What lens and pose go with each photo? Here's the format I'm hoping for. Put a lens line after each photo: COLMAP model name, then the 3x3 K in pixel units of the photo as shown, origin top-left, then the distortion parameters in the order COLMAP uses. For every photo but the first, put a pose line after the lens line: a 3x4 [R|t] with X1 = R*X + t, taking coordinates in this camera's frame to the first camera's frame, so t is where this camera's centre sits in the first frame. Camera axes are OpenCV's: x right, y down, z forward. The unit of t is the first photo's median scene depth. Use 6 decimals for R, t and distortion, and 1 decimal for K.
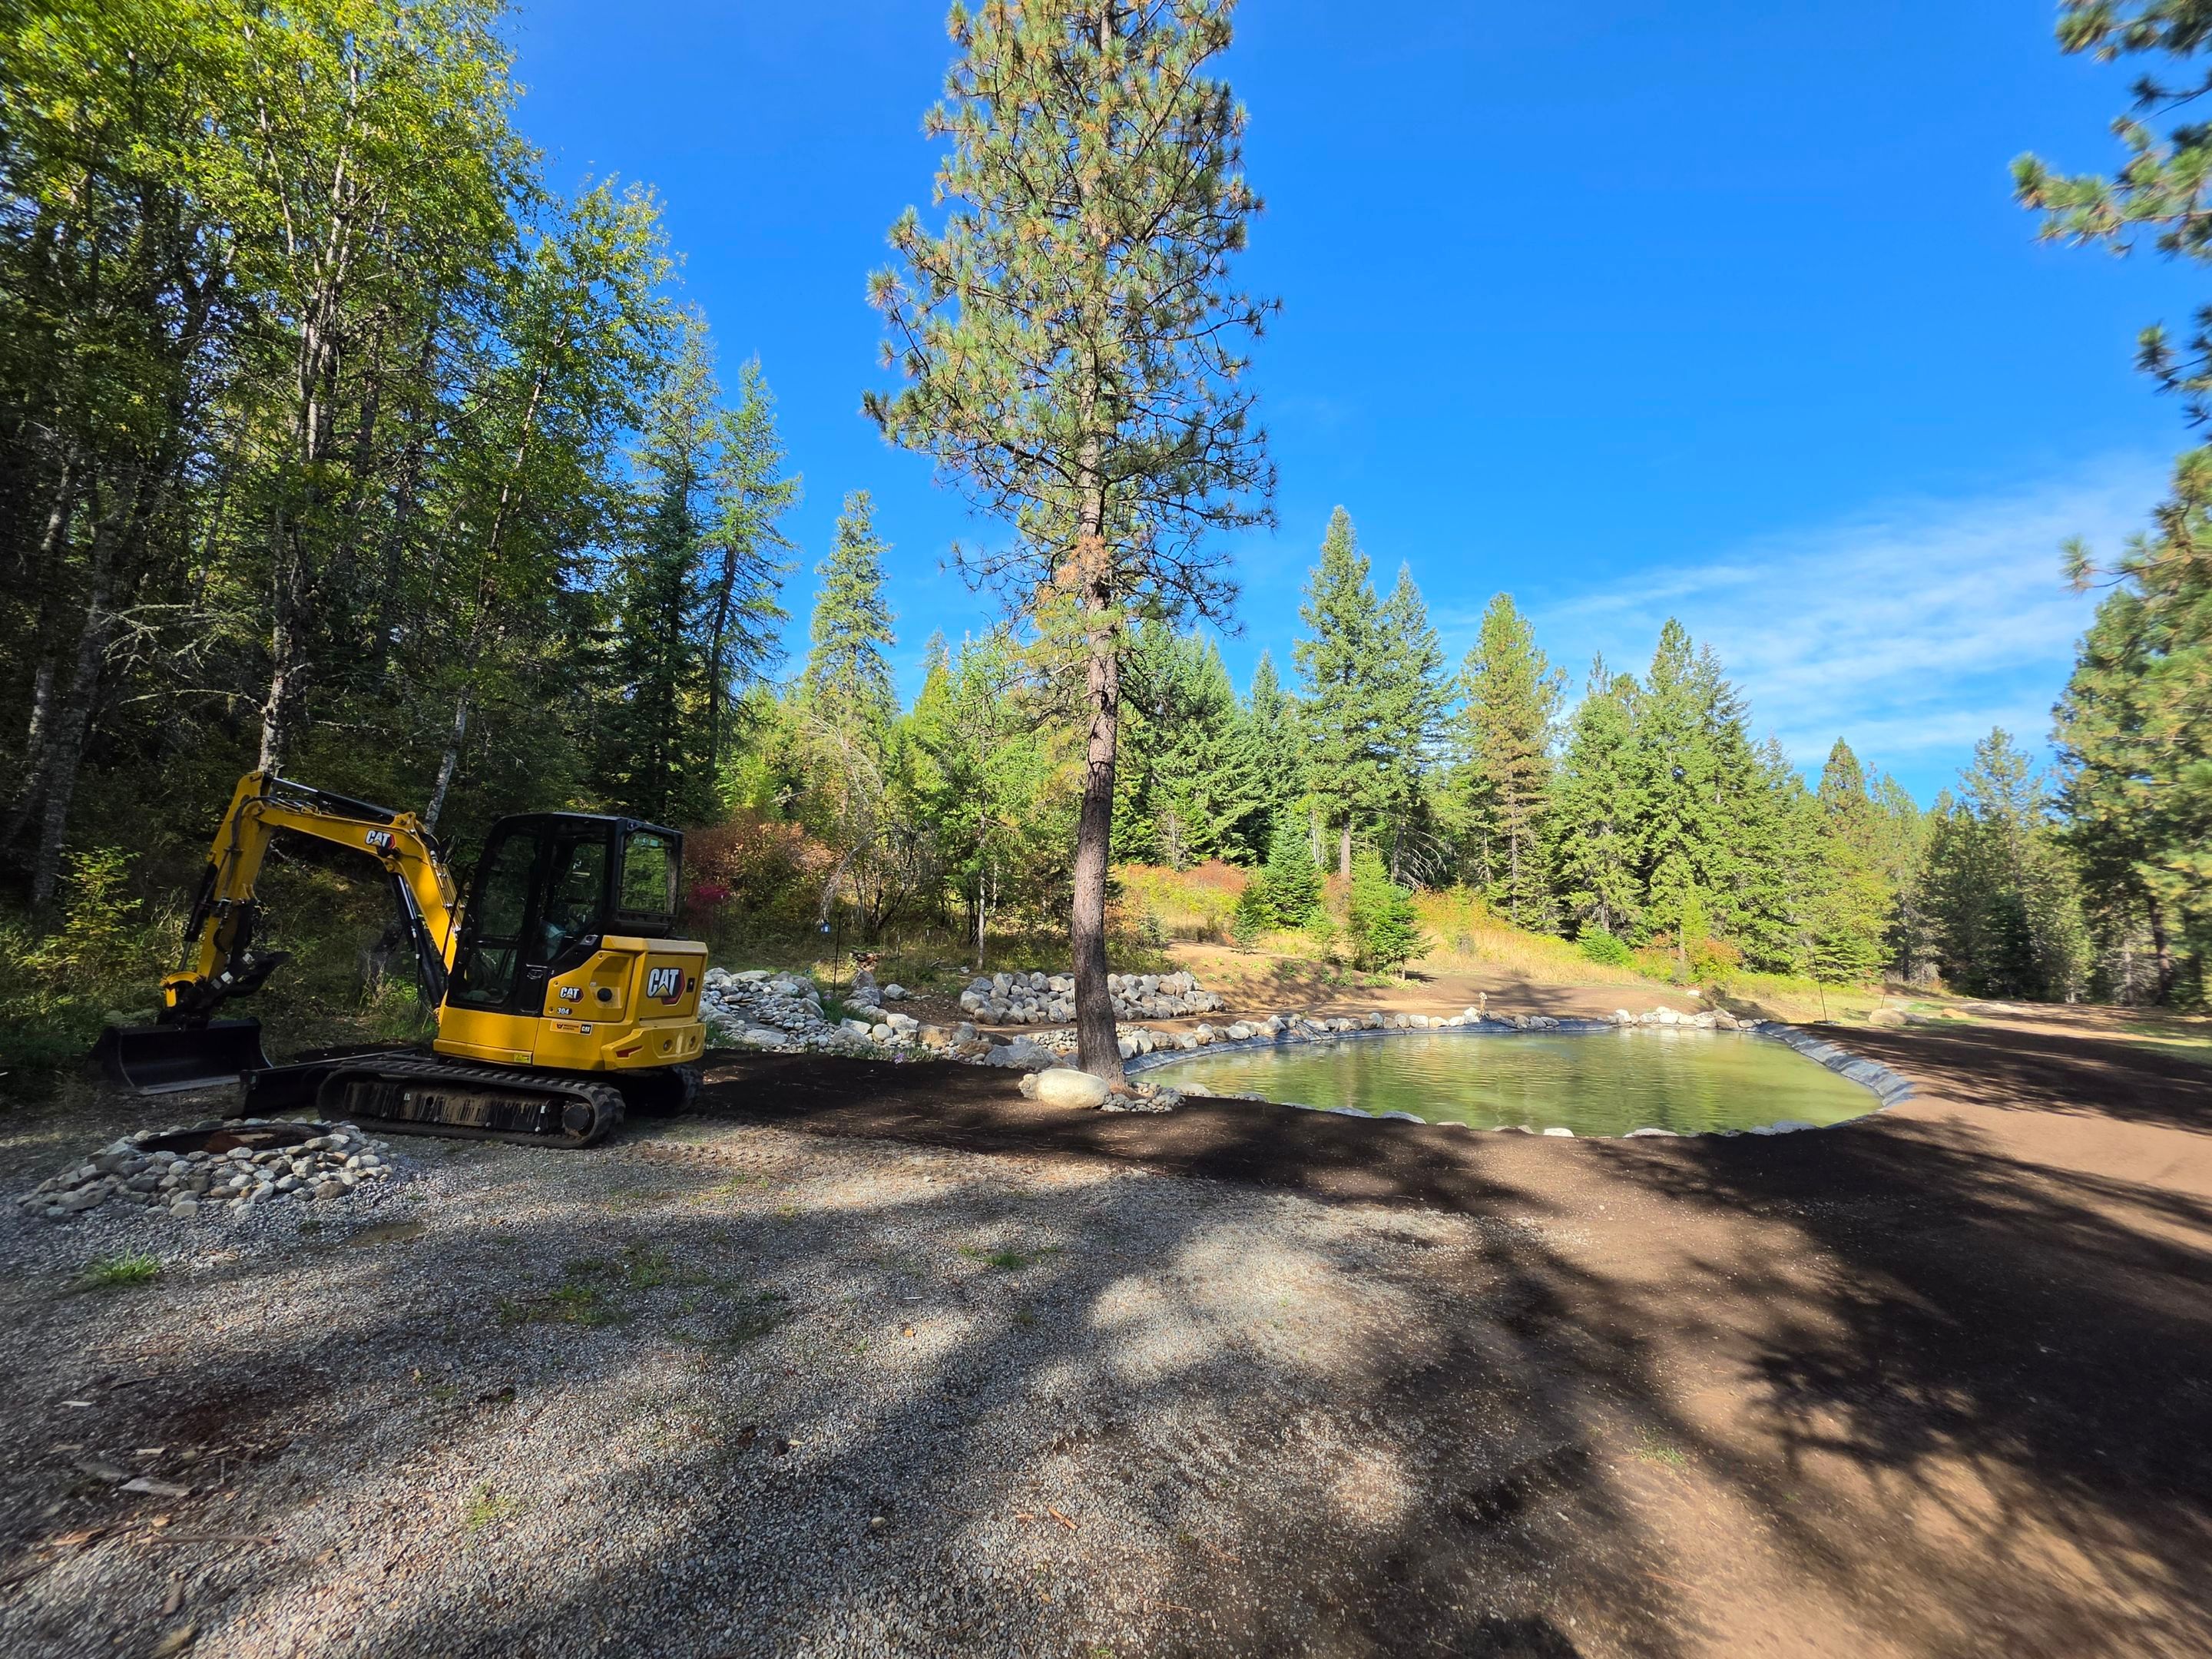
lens RADIAL K [[903.7, 0, 1106.0], [0, 903.7, 829.5], [0, 0, 1]] dist [-0.000394, 0.000137]
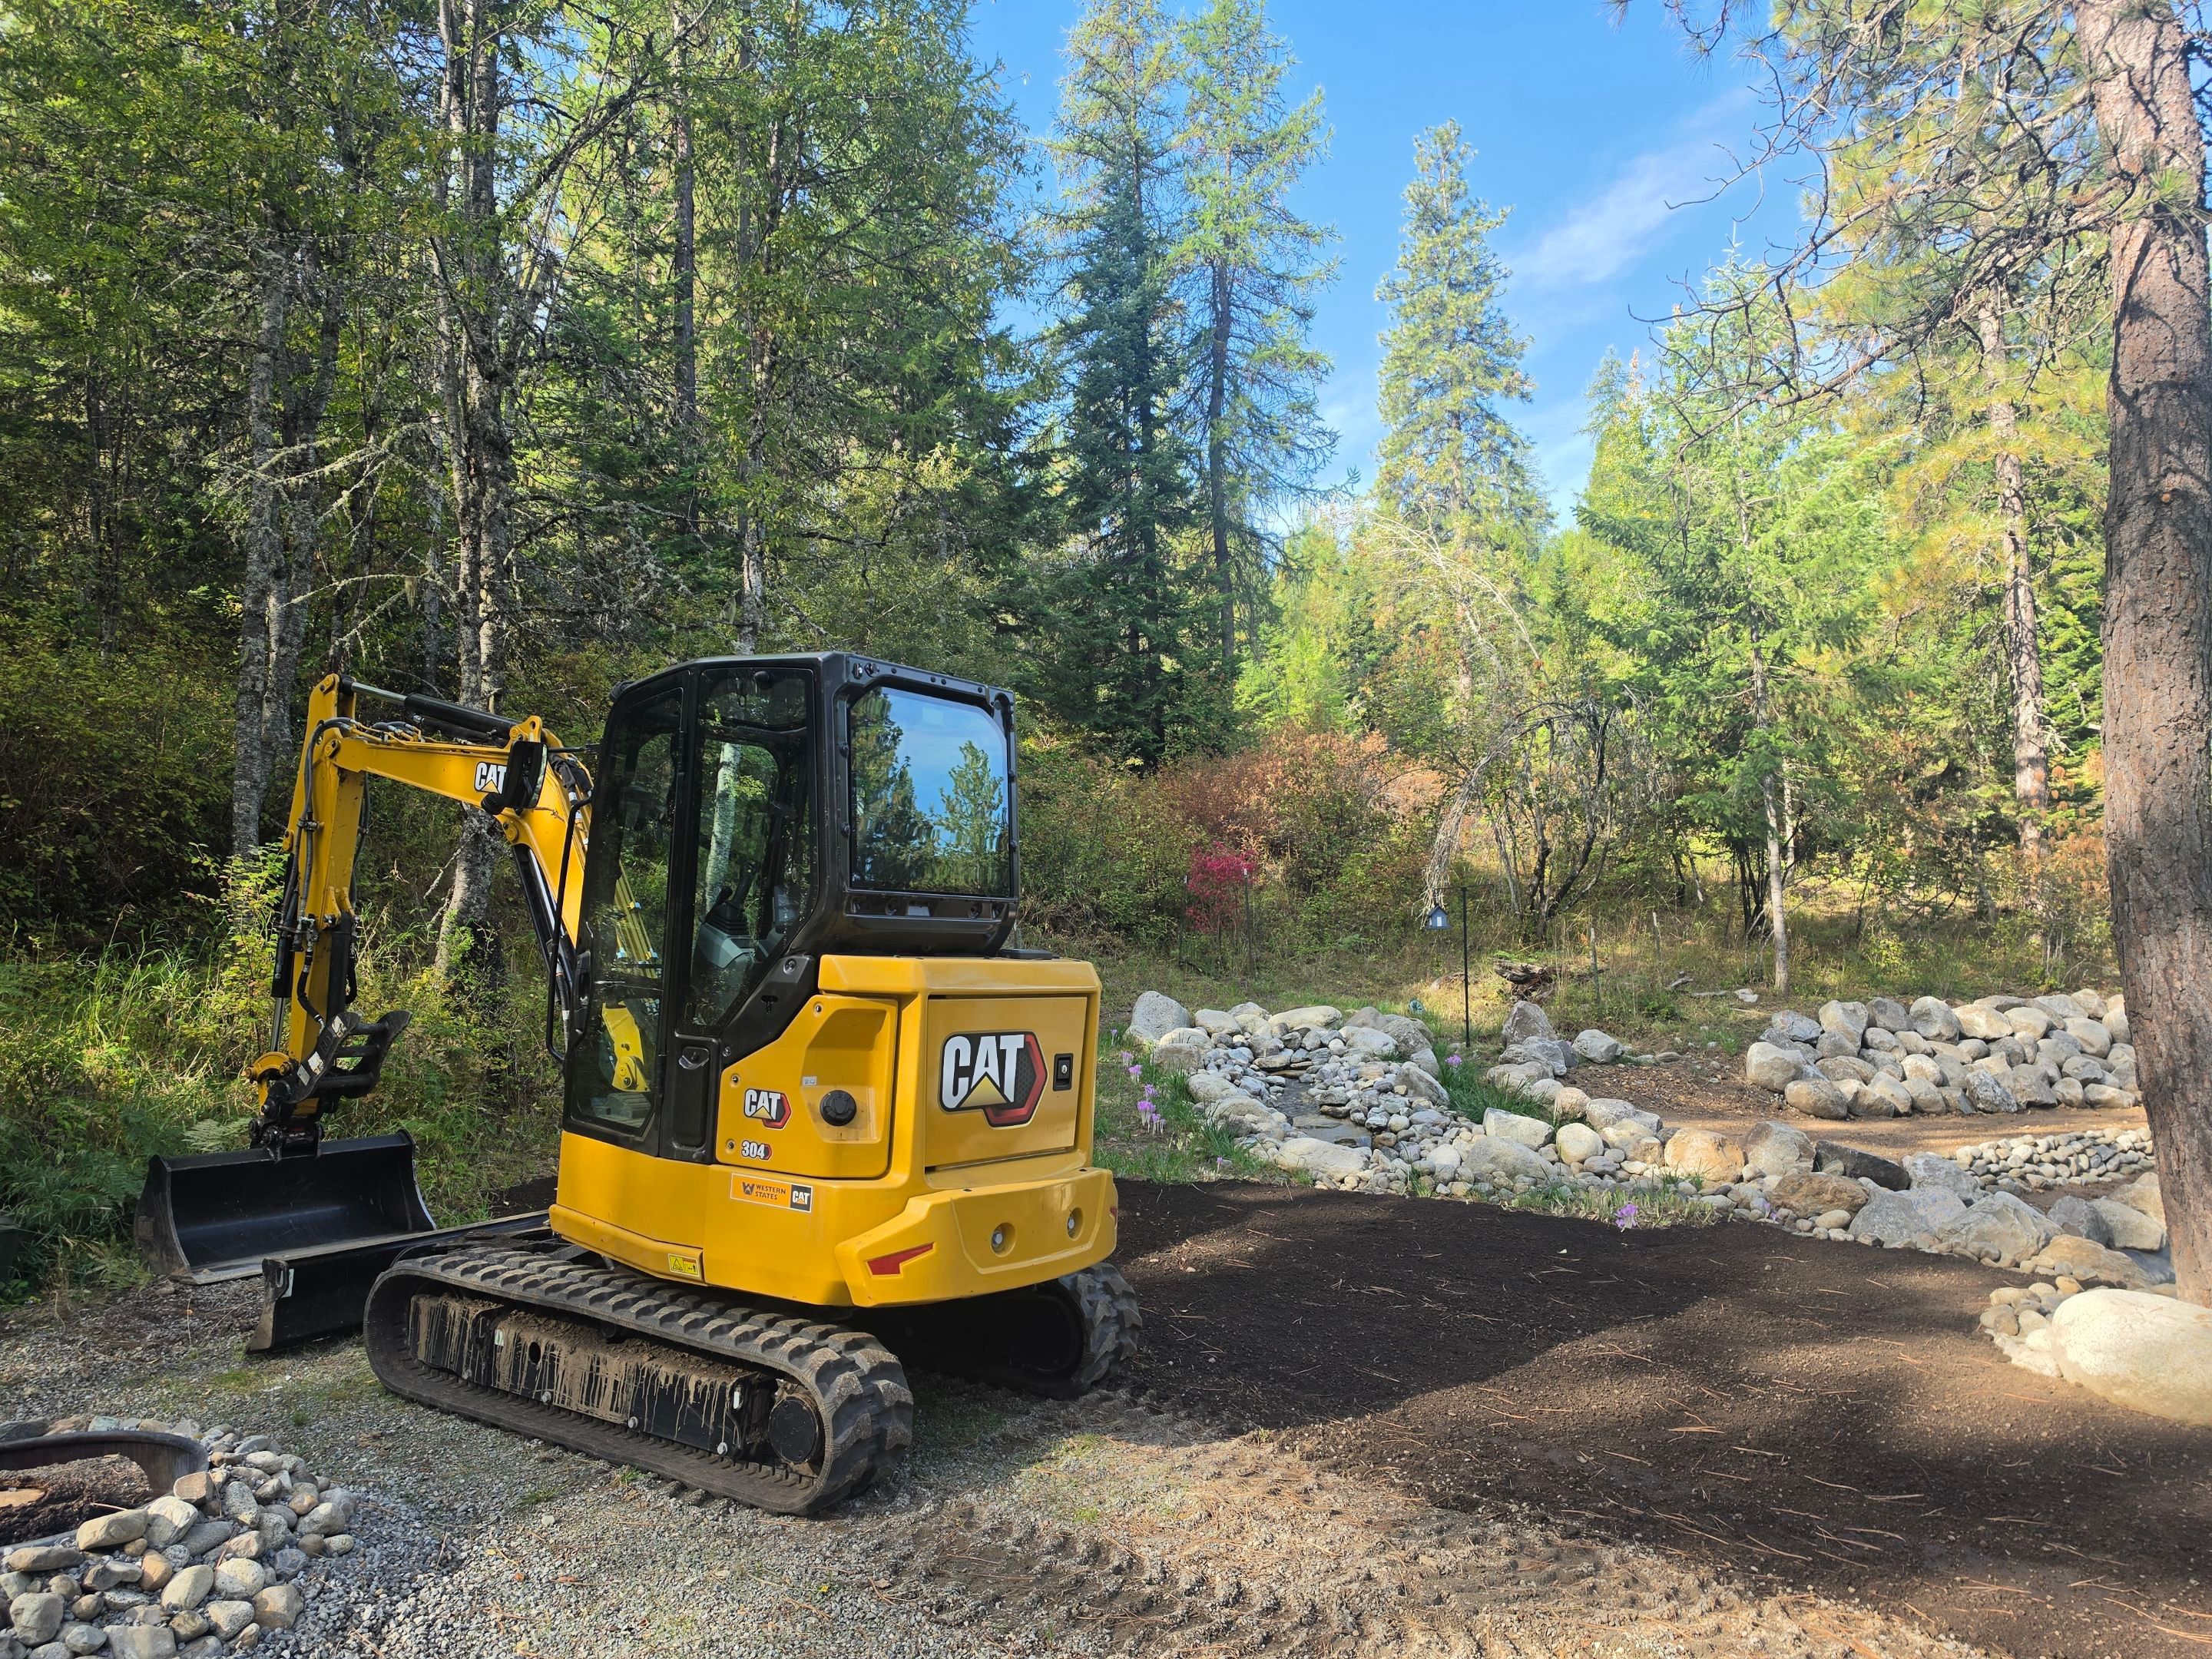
lens RADIAL K [[1552.0, 0, 1063.7], [0, 1552.0, 833.4], [0, 0, 1]] dist [0.079770, -0.088284]
pose [[0.852868, -0.079041, -0.516110, -0.034650], [0.106102, 0.994087, 0.023092, 0.017771], [0.511233, -0.074455, 0.856211, 0.143192]]
